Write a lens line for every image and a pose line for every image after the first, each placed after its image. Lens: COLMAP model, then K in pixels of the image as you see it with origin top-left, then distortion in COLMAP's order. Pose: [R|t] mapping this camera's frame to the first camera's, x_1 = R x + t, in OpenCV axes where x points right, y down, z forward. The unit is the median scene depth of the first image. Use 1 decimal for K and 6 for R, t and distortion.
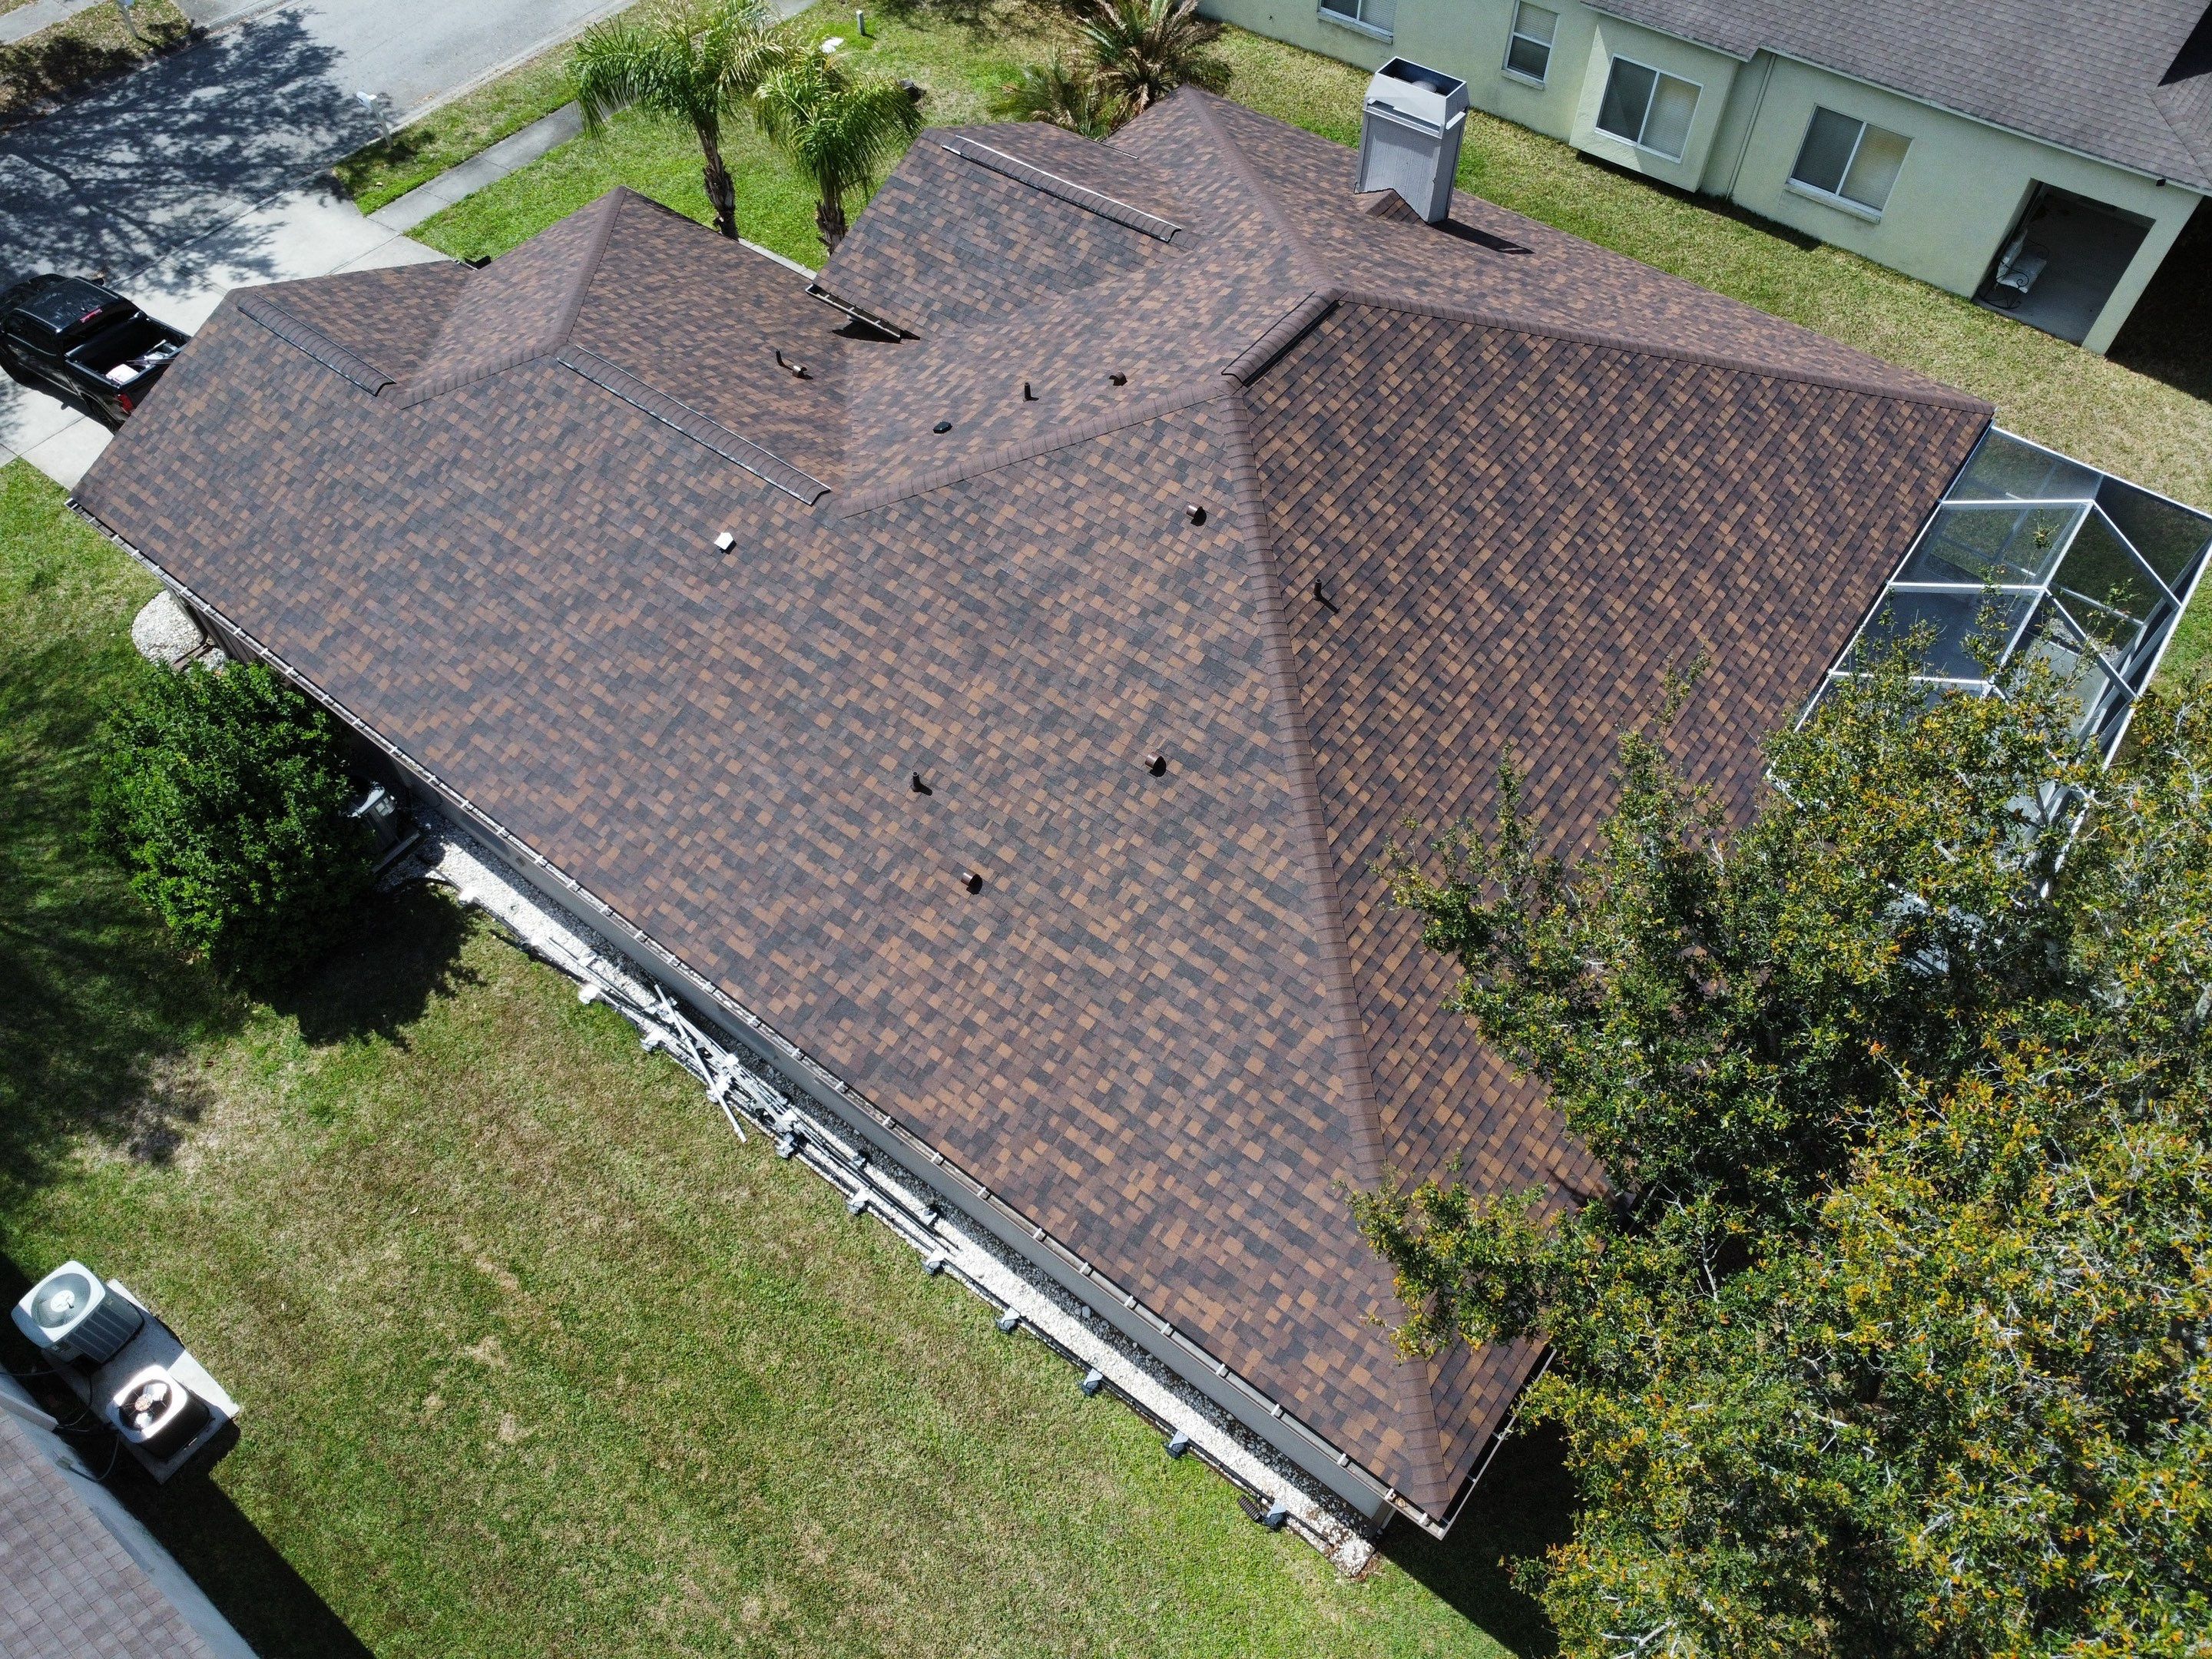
lens RADIAL K [[1595.3, 0, 1096.2], [0, 1595.3, 826.5], [0, 0, 1]] dist [-0.024351, -0.013106]
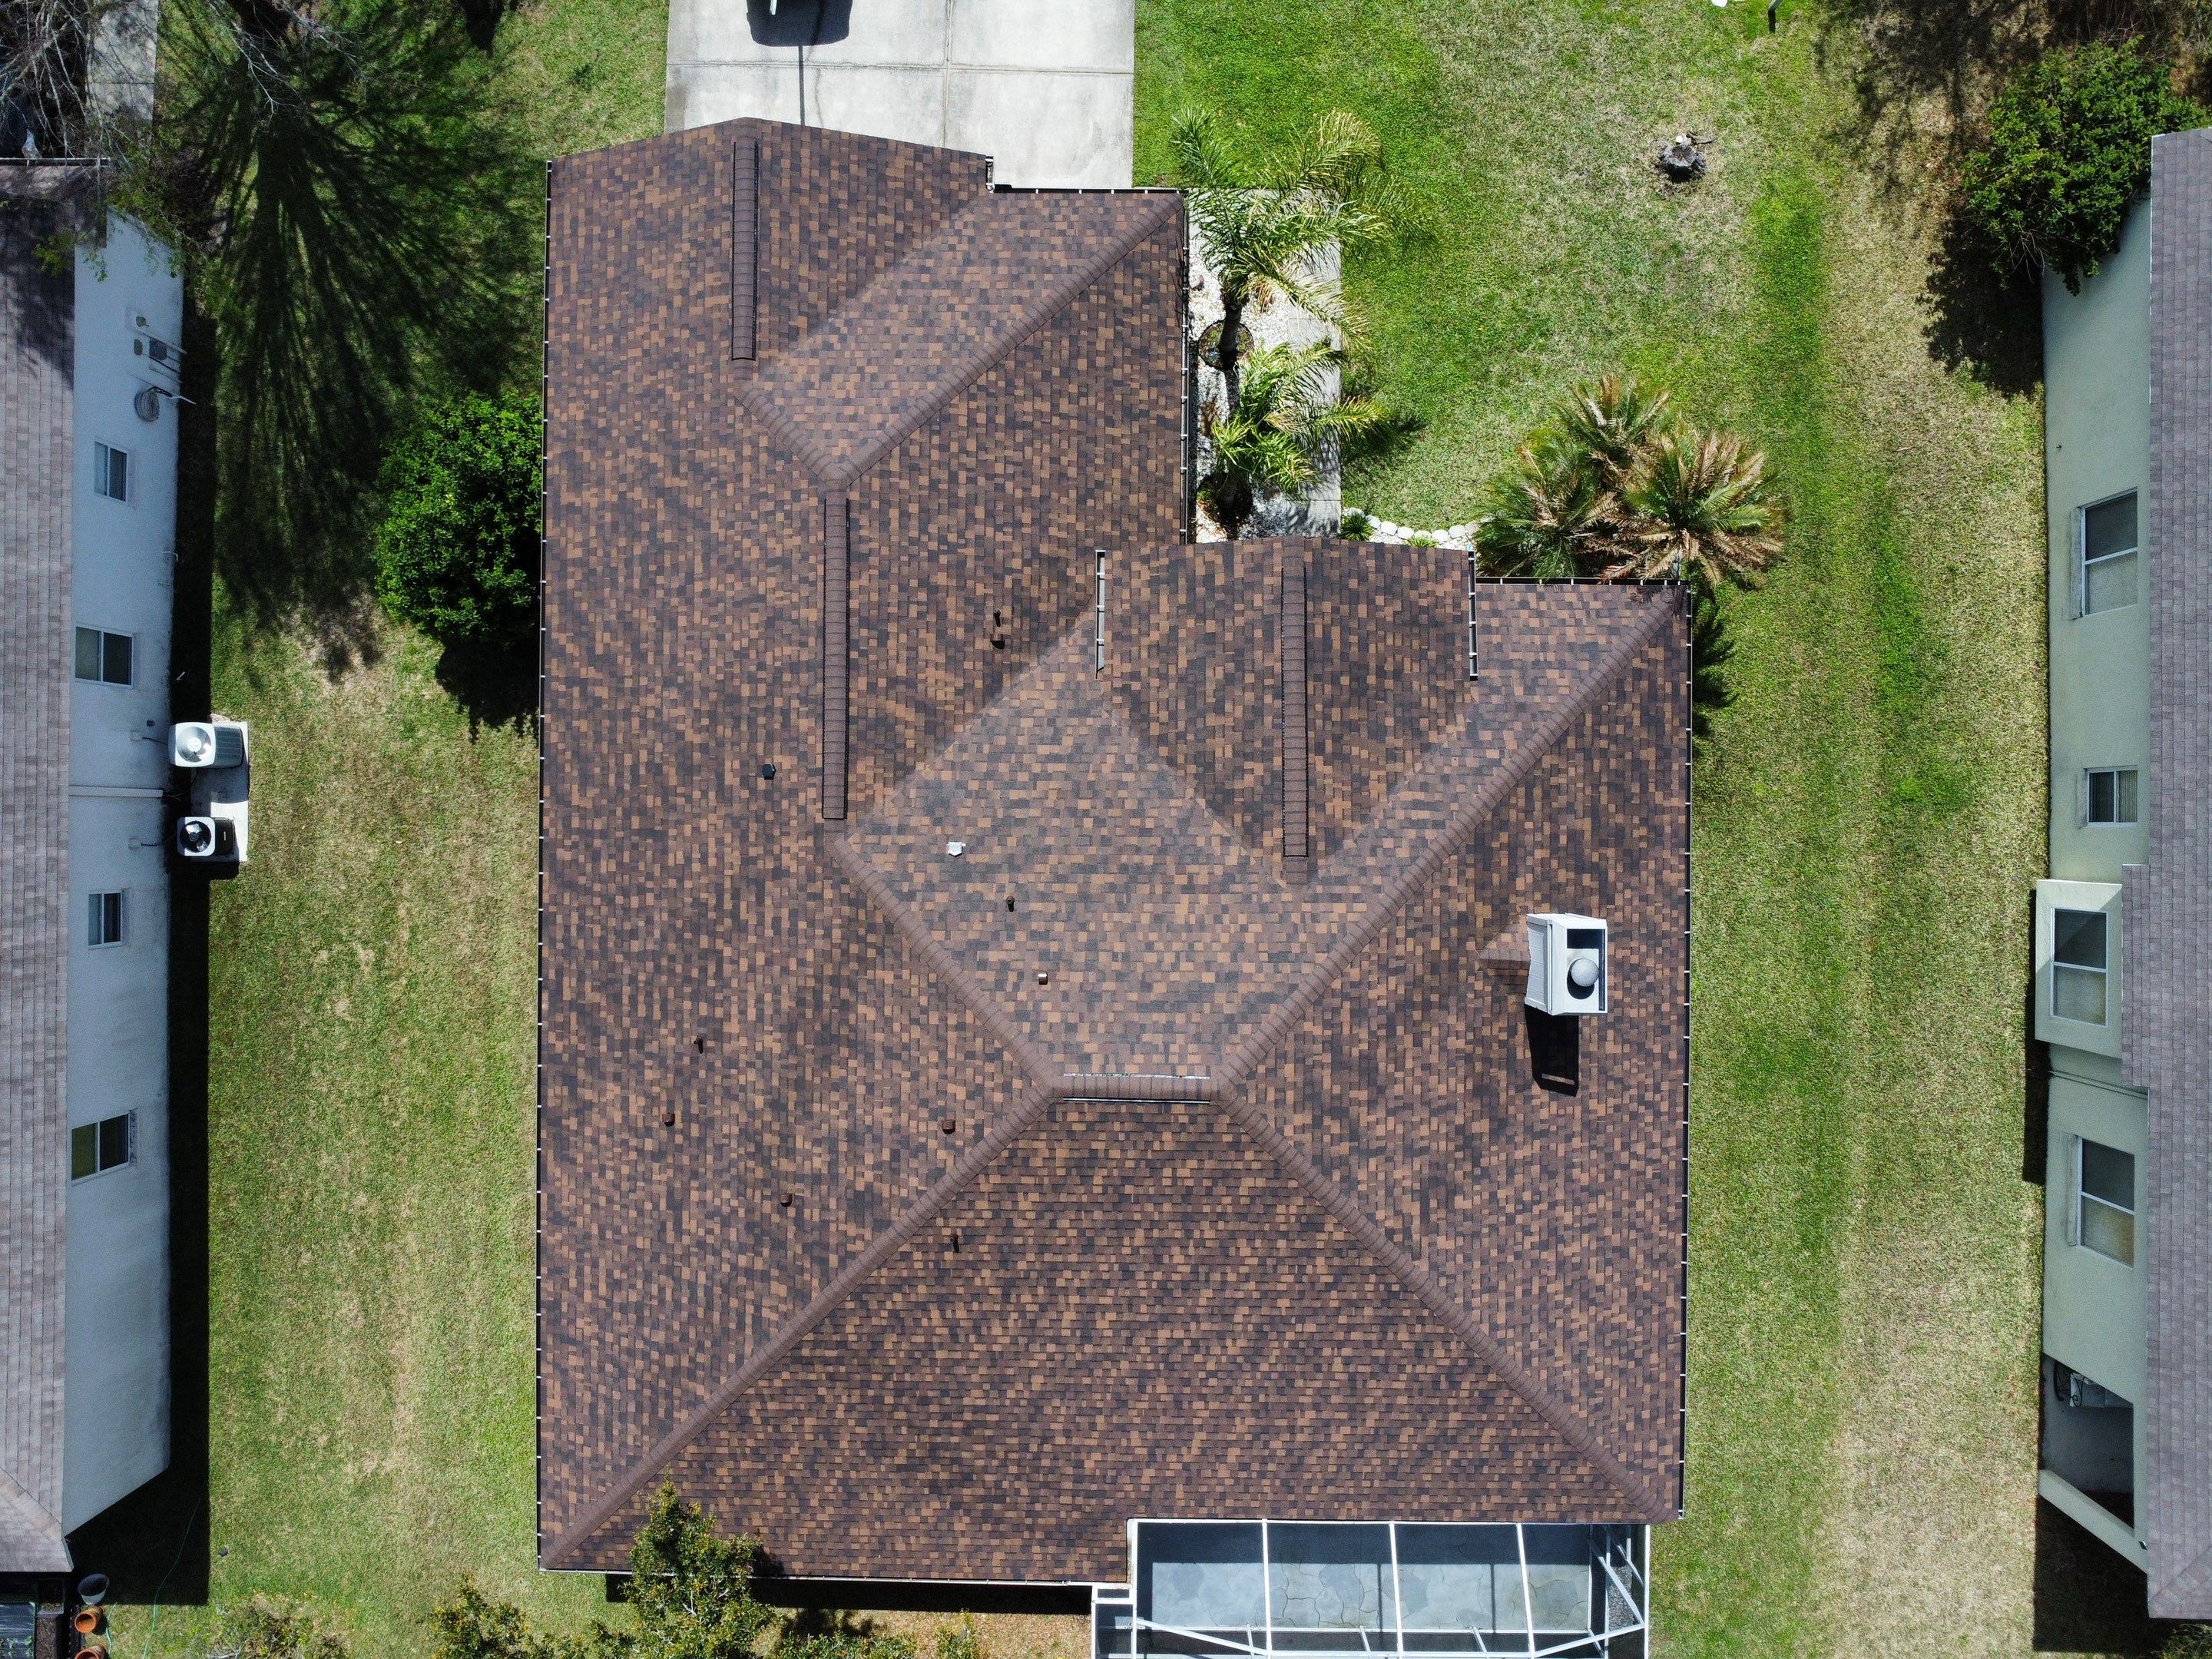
lens RADIAL K [[1595.3, 0, 1095.3], [0, 1595.3, 819.8], [0, 0, 1]] dist [-0.024351, -0.013106]
pose [[0.603787, 0.797074, -0.010718, -0.040211], [-0.634757, 0.488878, 0.598400, -1.019116], [0.482209, -0.354502, 0.801126, 0.135873]]
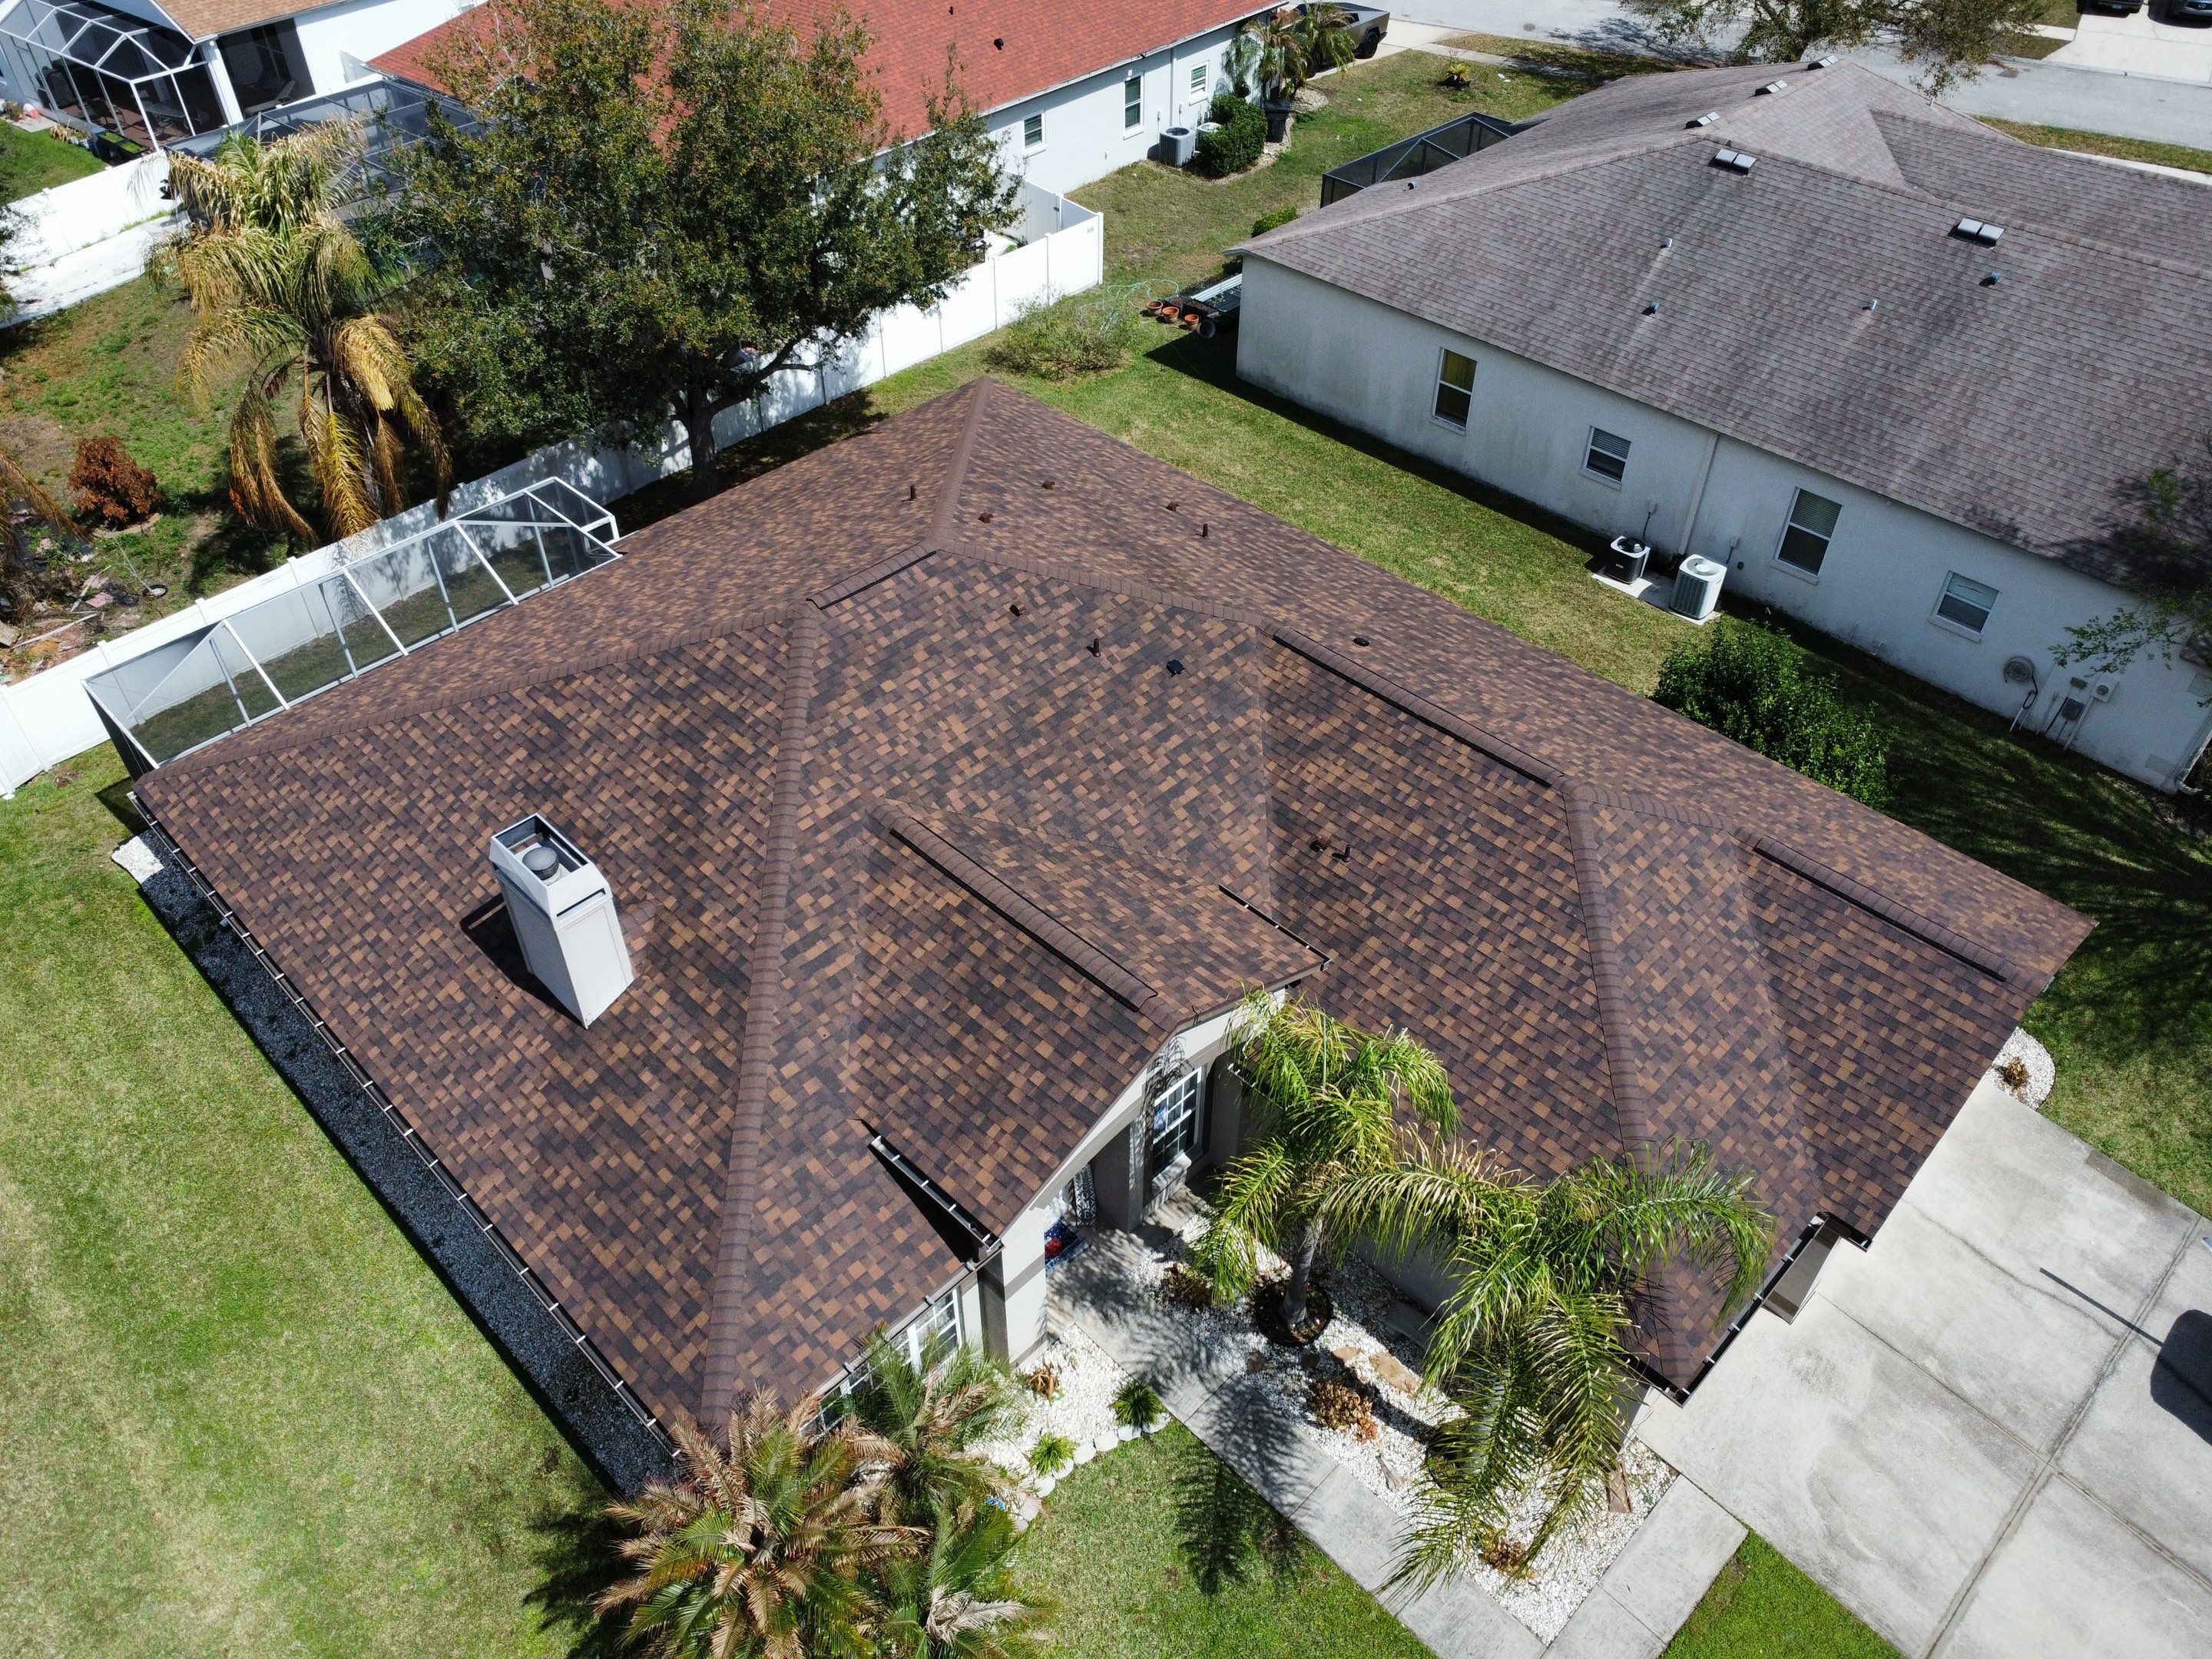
lens RADIAL K [[1595.3, 0, 1094.9], [0, 1595.3, 828.9], [0, 0, 1]] dist [-0.024351, -0.013106]
pose [[-0.991775, -0.080947, 0.099150, -0.161449], [0.107878, -0.111736, 0.987865, -1.373135], [-0.068886, 0.990436, 0.119549, 0.989038]]
